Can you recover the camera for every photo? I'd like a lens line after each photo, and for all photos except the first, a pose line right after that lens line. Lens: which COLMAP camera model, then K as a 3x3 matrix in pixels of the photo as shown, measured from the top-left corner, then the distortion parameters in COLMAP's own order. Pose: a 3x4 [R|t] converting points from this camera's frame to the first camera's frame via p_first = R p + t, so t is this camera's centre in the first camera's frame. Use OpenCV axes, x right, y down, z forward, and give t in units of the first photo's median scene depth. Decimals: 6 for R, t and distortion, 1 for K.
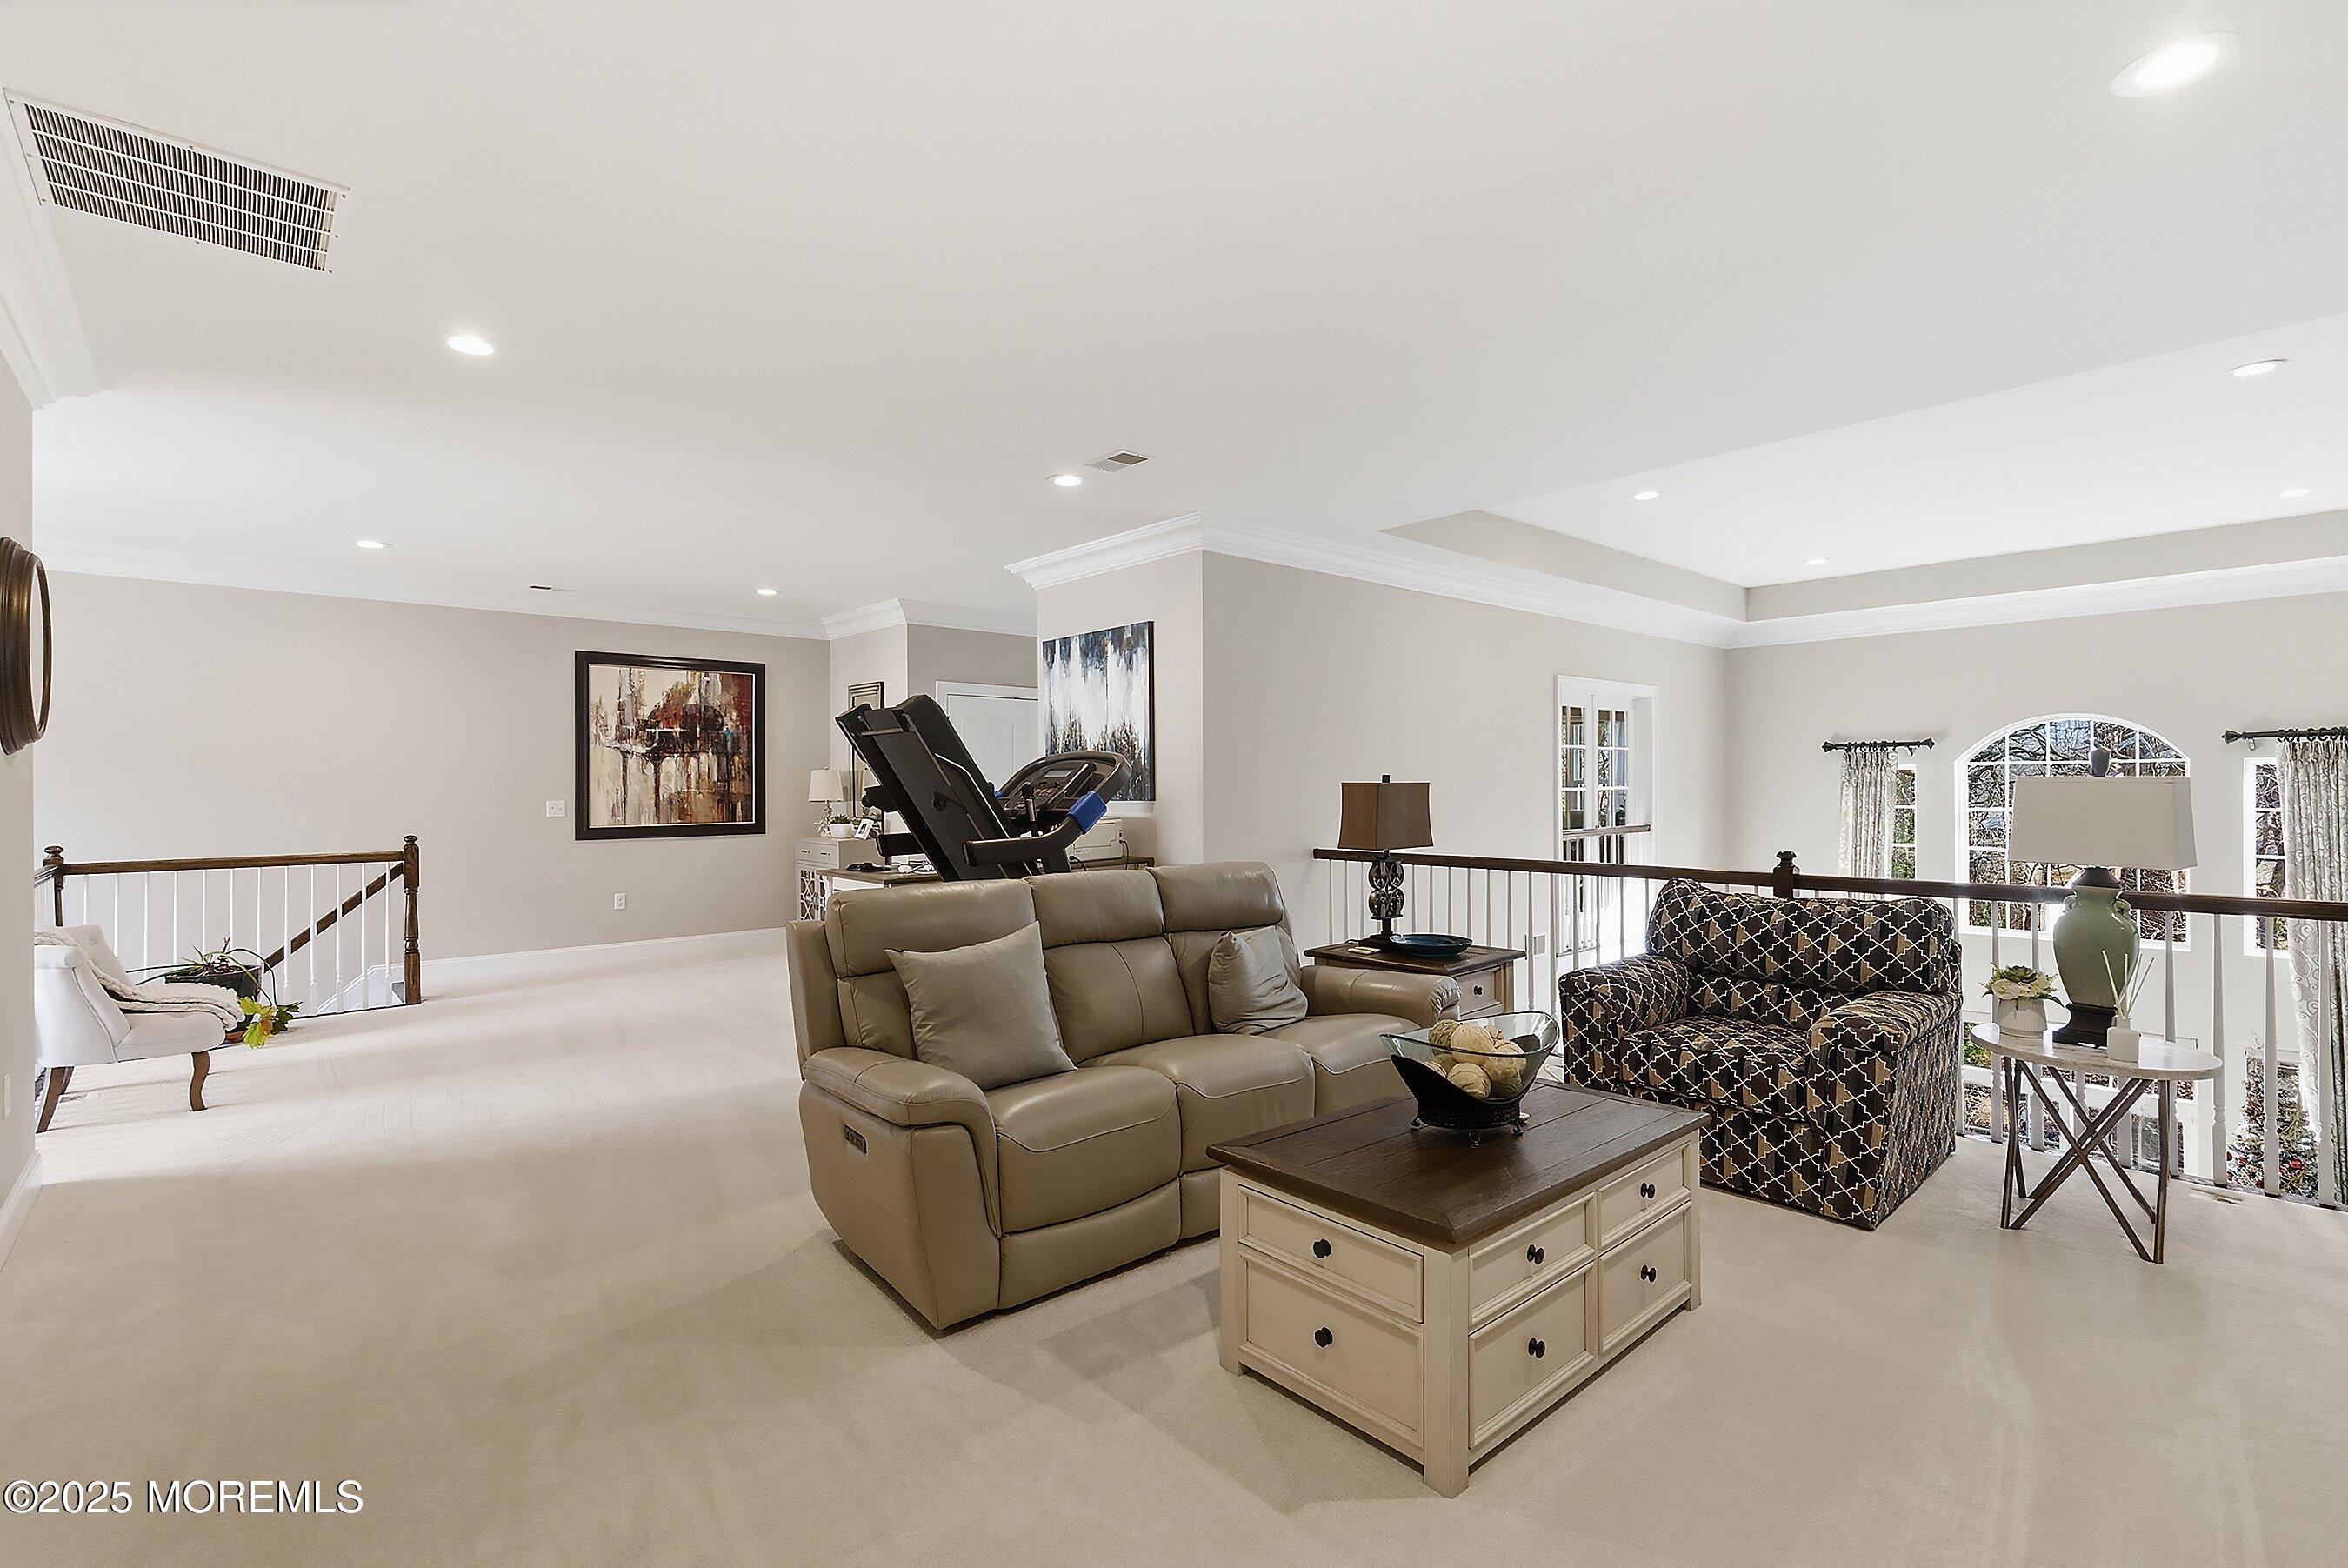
lens RADIAL K [[1054.4, 0, 1168.9], [0, 1054.4, 774.3], [0, 0, 1]] dist [0.000226, -0.000088]
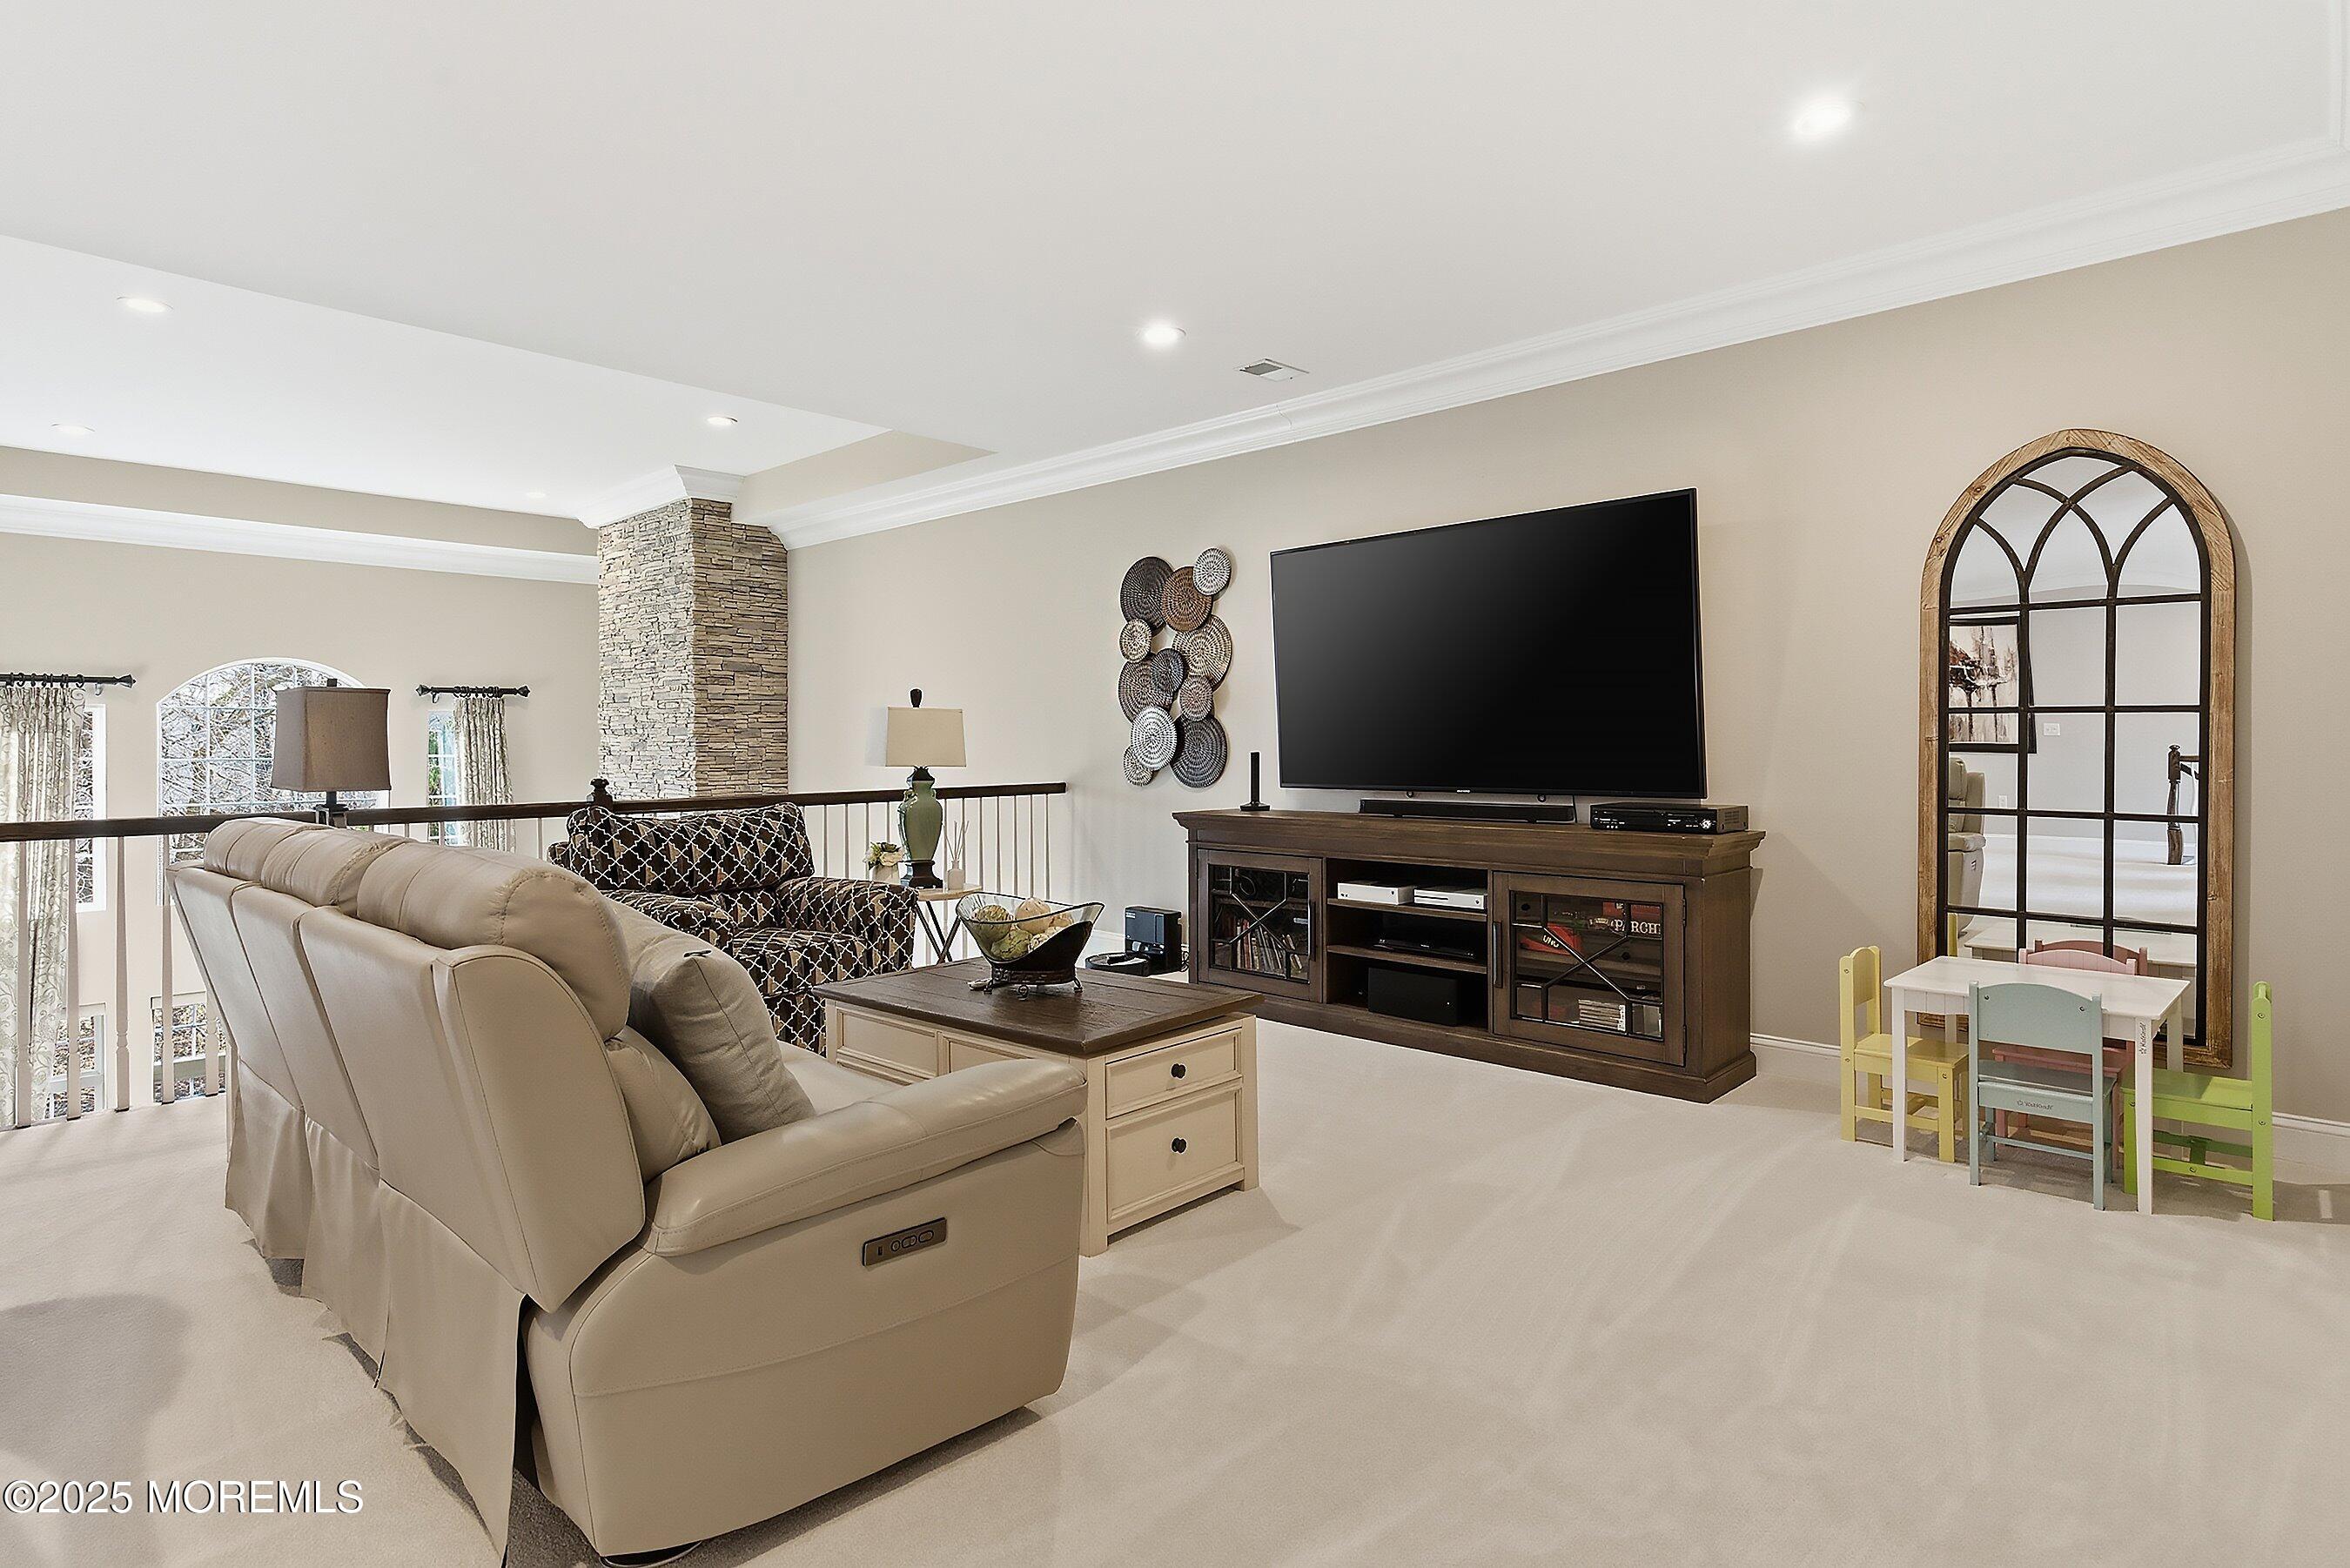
lens RADIAL K [[1216.4, 0, 1169.3], [0, 1216.4, 754.2], [0, 0, 1]] dist [0.004856, 0.000149]
pose [[-0.086240, -0.001291, 0.996274, -0.433924], [-0.005919, 0.999982, 0.000783, 0.032621], [-0.996257, -0.005830, -0.086246, 0.402121]]
